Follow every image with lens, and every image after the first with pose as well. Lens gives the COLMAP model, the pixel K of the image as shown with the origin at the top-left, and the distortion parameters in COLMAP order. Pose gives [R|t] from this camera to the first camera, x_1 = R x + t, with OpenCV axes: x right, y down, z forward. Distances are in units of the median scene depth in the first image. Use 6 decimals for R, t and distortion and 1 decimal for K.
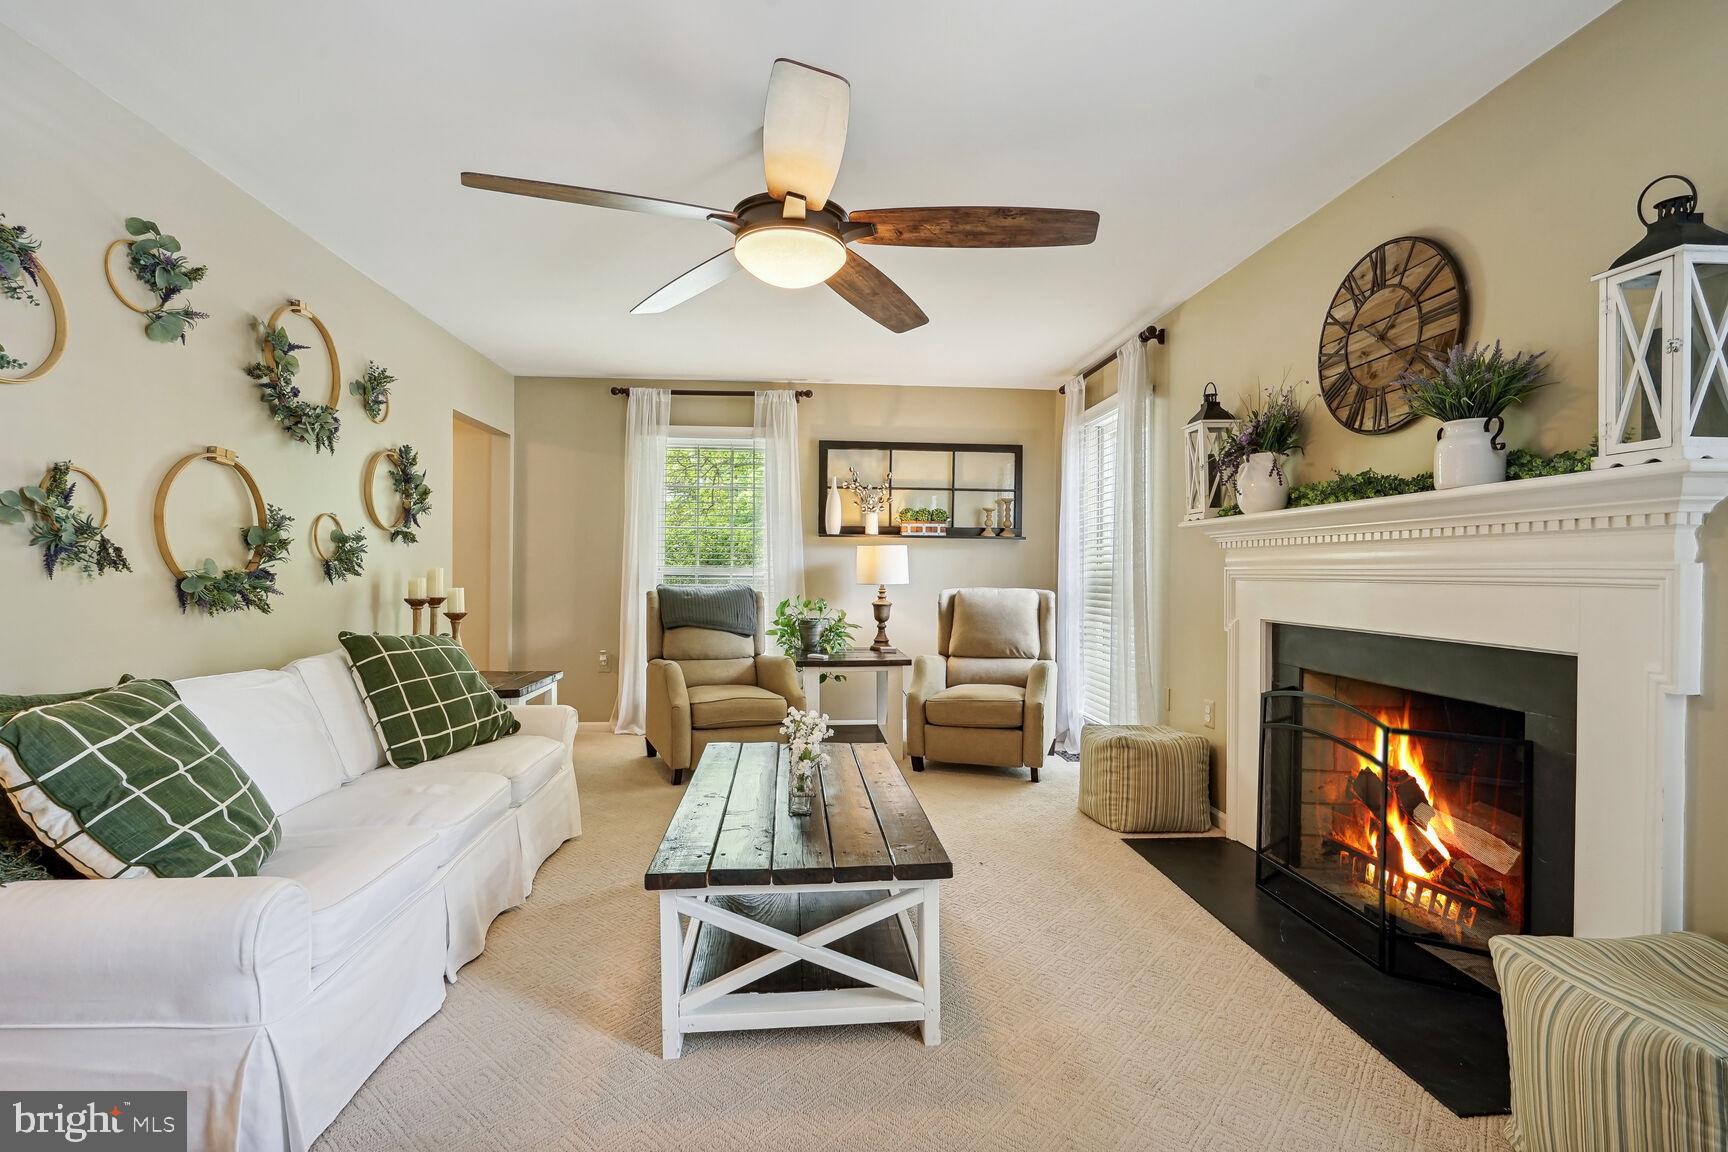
lens RADIAL K [[795.1, 0, 855.8], [0, 795.1, 576.2], [0, 0, 1]] dist [-0.013100, 0.003514]
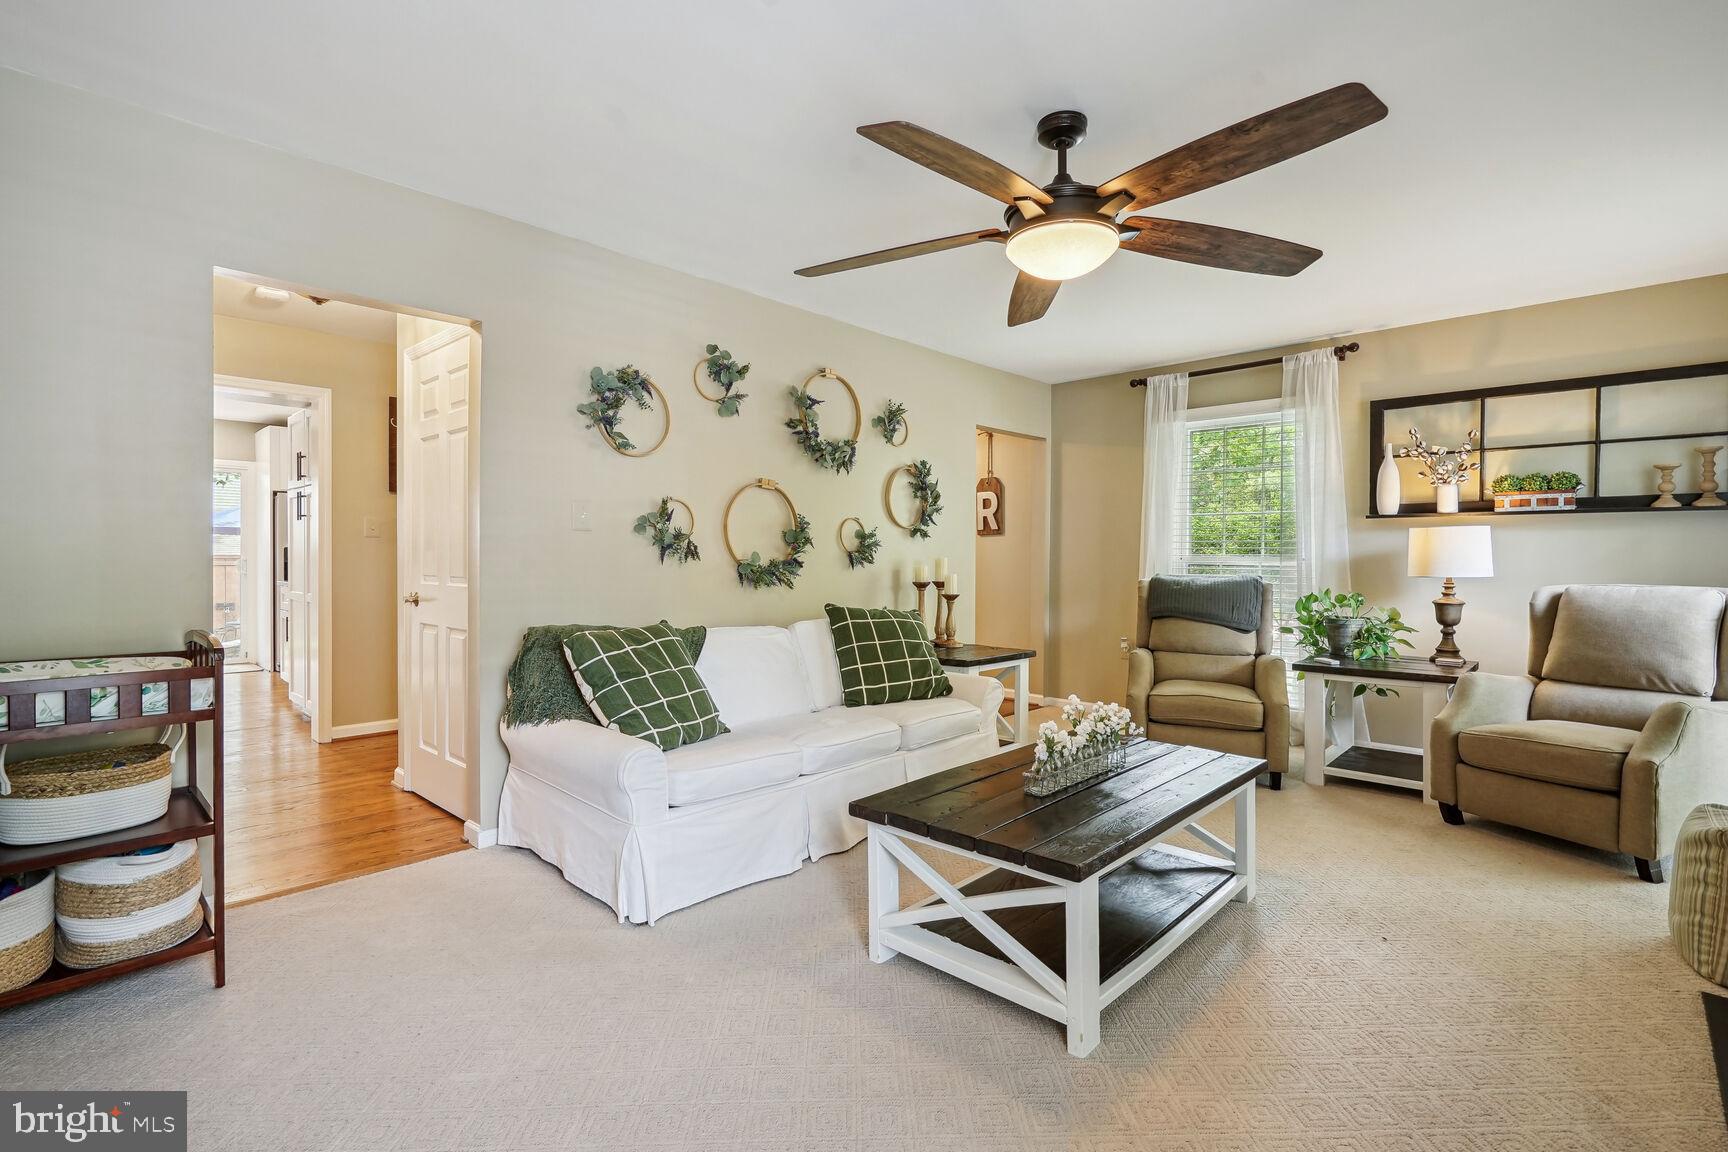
lens RADIAL K [[795.1, 0, 850.2], [0, 795.1, 565.2], [0, 0, 1]] dist [-0.013100, 0.003514]
pose [[0.656786, 0.003434, -0.754069, 0.350537], [-0.004565, 0.999989, 0.000578, 0.001276], [0.754063, 0.003063, 0.656795, 0.092057]]
